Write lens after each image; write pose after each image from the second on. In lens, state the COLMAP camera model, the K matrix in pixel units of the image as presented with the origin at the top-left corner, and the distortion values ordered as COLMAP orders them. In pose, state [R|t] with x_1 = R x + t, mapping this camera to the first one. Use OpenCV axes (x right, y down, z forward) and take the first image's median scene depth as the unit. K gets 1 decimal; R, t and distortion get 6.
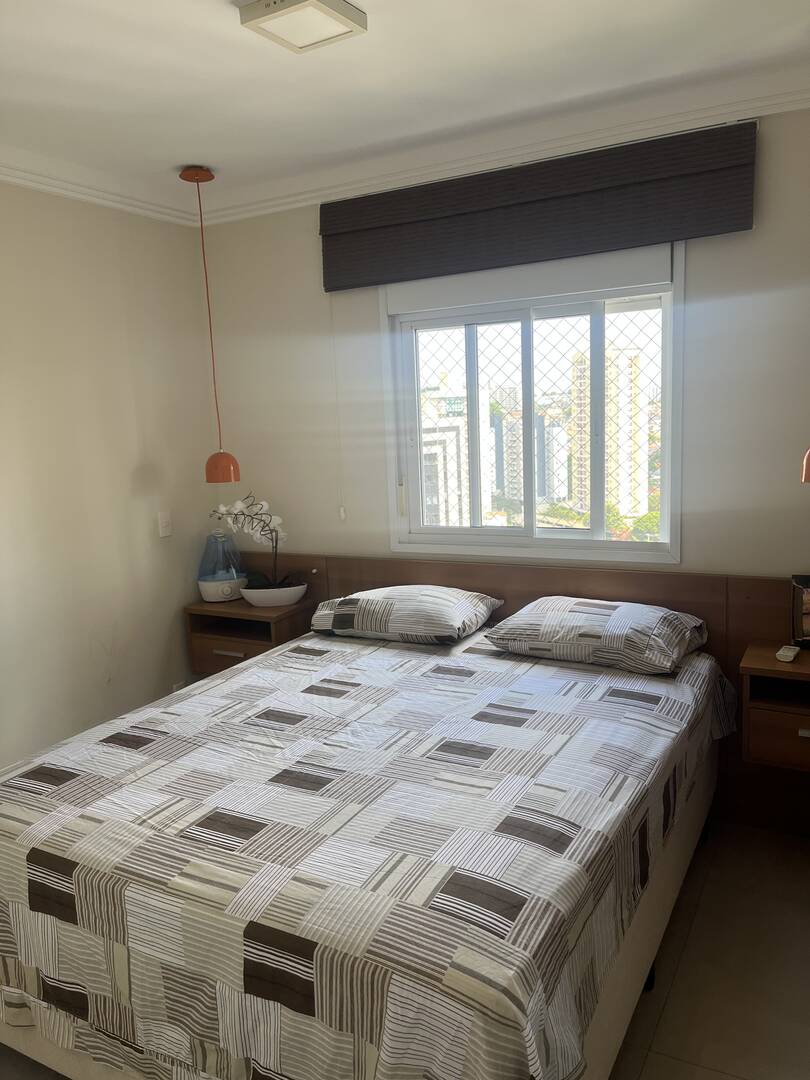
lens RADIAL K [[820.6, 0, 407.7], [0, 820.6, 540.3], [0, 0, 1]] dist [0.005517, -0.011961]
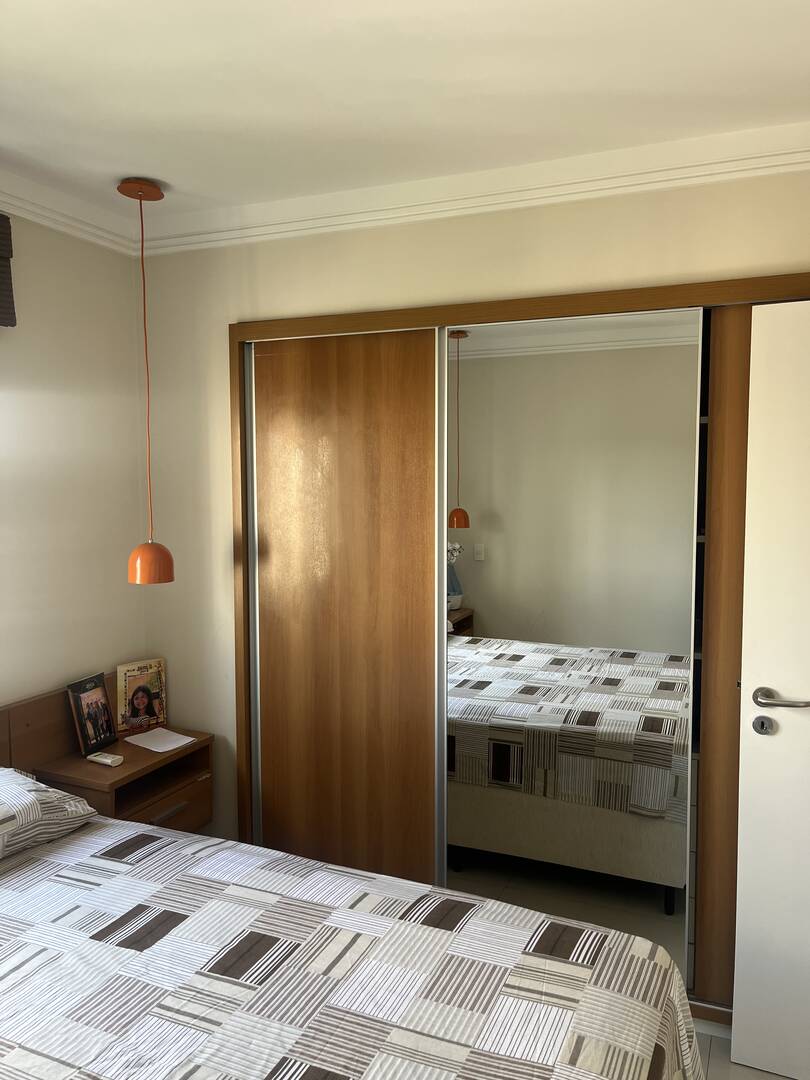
lens RADIAL K [[820.6, 0, 409.5], [0, 820.6, 538.1], [0, 0, 1]] dist [0.005517, -0.011961]
pose [[-0.081866, -0.038925, 0.995883, -0.714372], [0.171302, 0.983817, 0.052535, -0.150176], [-0.981811, 0.174897, -0.073873, 0.849177]]
